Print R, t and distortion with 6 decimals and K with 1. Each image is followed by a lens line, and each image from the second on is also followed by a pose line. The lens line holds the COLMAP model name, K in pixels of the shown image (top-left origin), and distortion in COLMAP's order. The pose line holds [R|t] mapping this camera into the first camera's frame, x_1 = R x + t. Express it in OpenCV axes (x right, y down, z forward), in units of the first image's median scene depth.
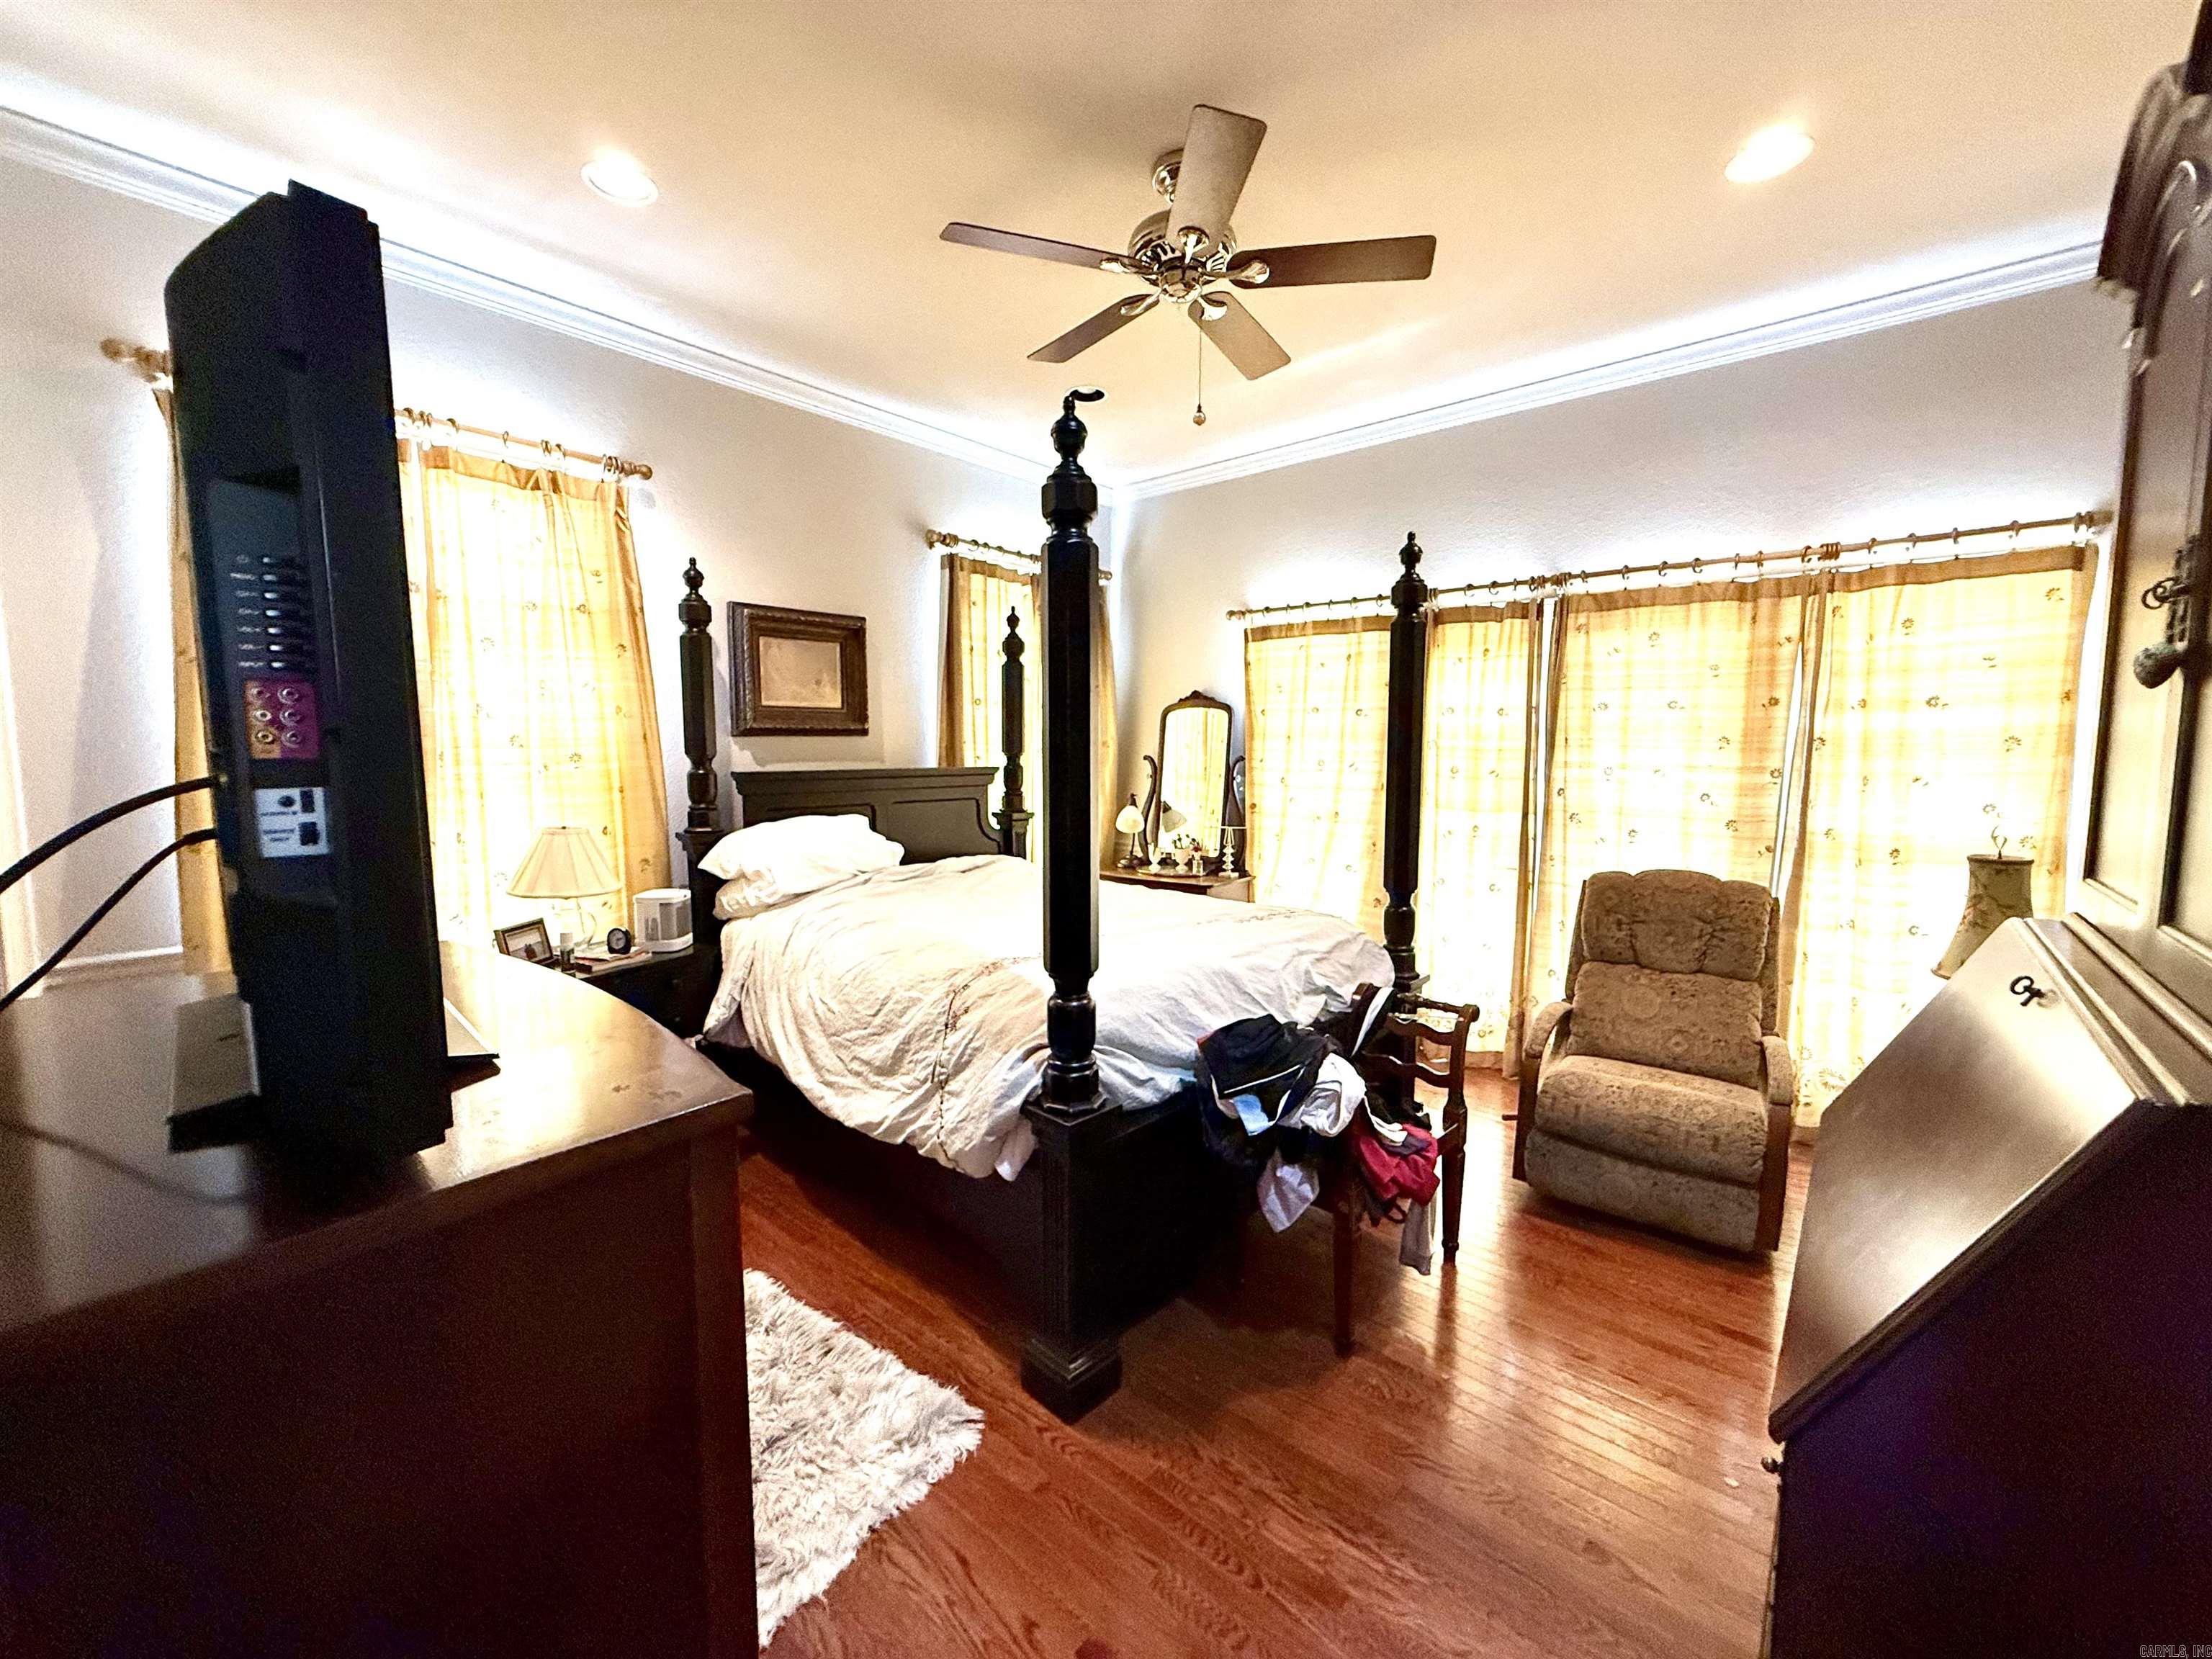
lens RADIAL K [[884.2, 0, 1111.9], [0, 884.2, 832.2], [0, 0, 1]] dist [0.003836, -0.001216]
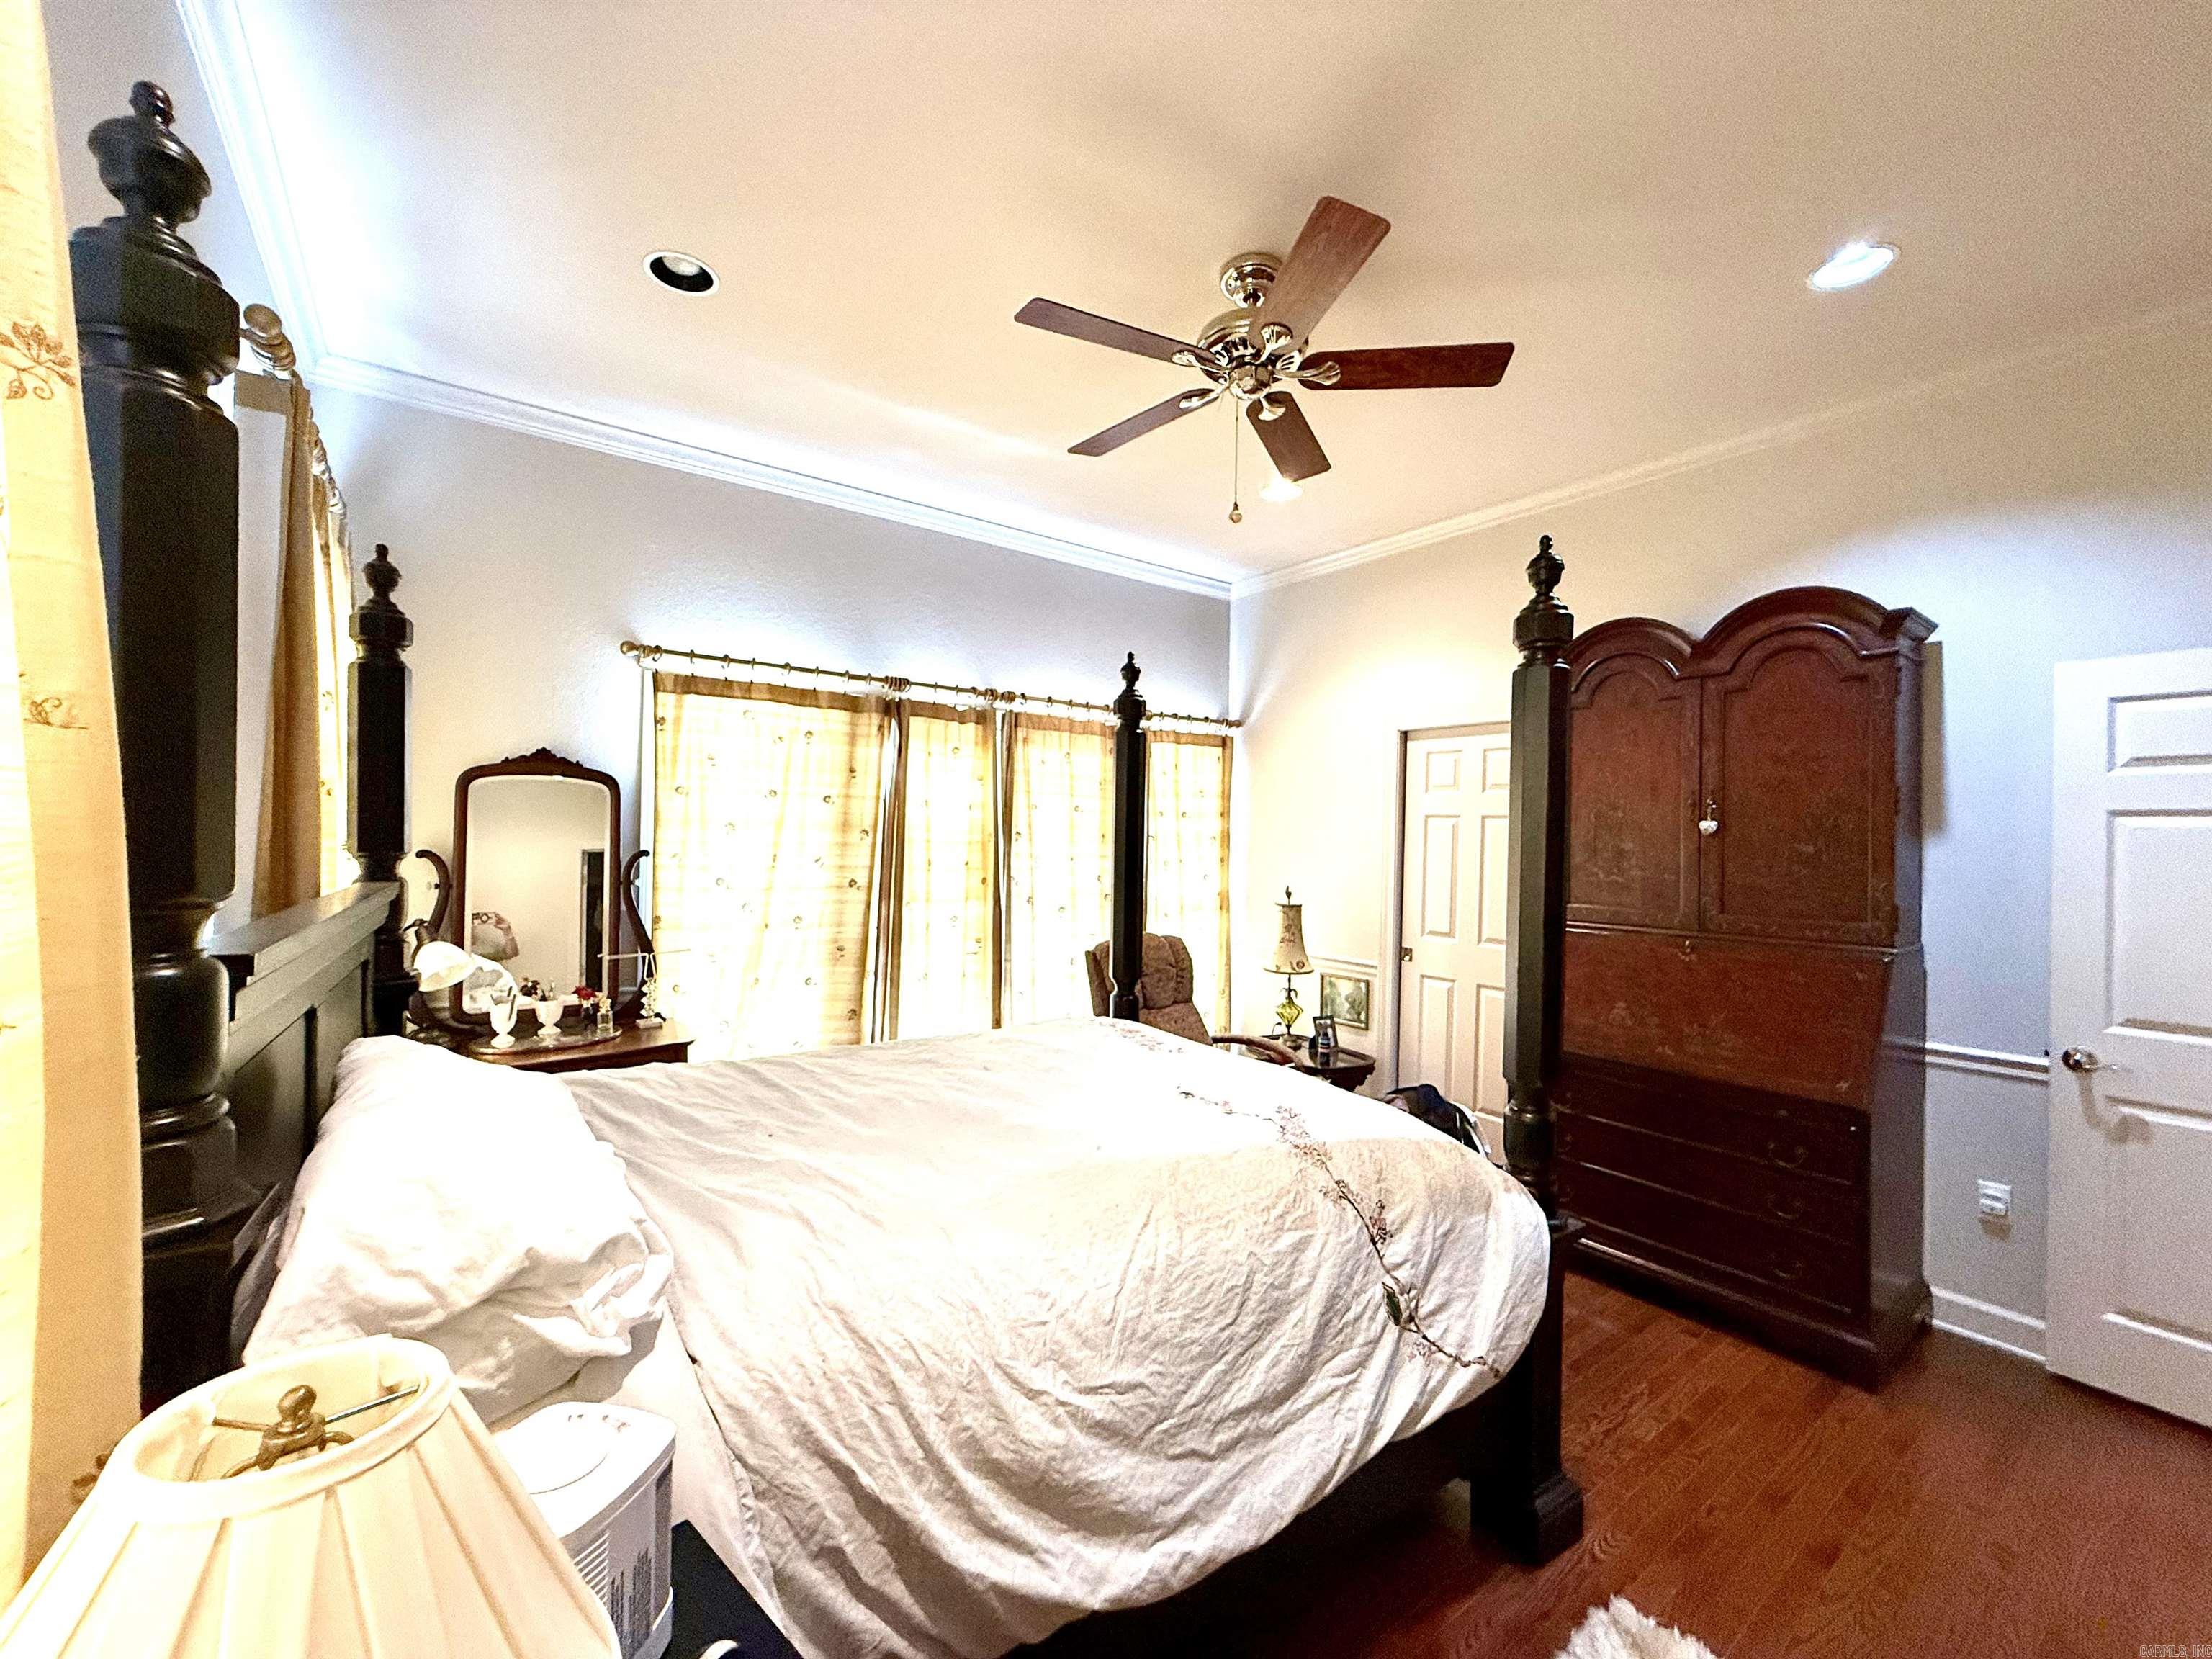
lens RADIAL K [[884.2, 0, 1120.4], [0, 884.2, 827.8], [0, 0, 1]] dist [0.003836, -0.001216]
pose [[0.213314, 0.008572, 0.976946, -0.656798], [0.076662, 0.996731, -0.025484, -0.083632], [-0.973971, 0.080331, 0.211959, 0.704077]]
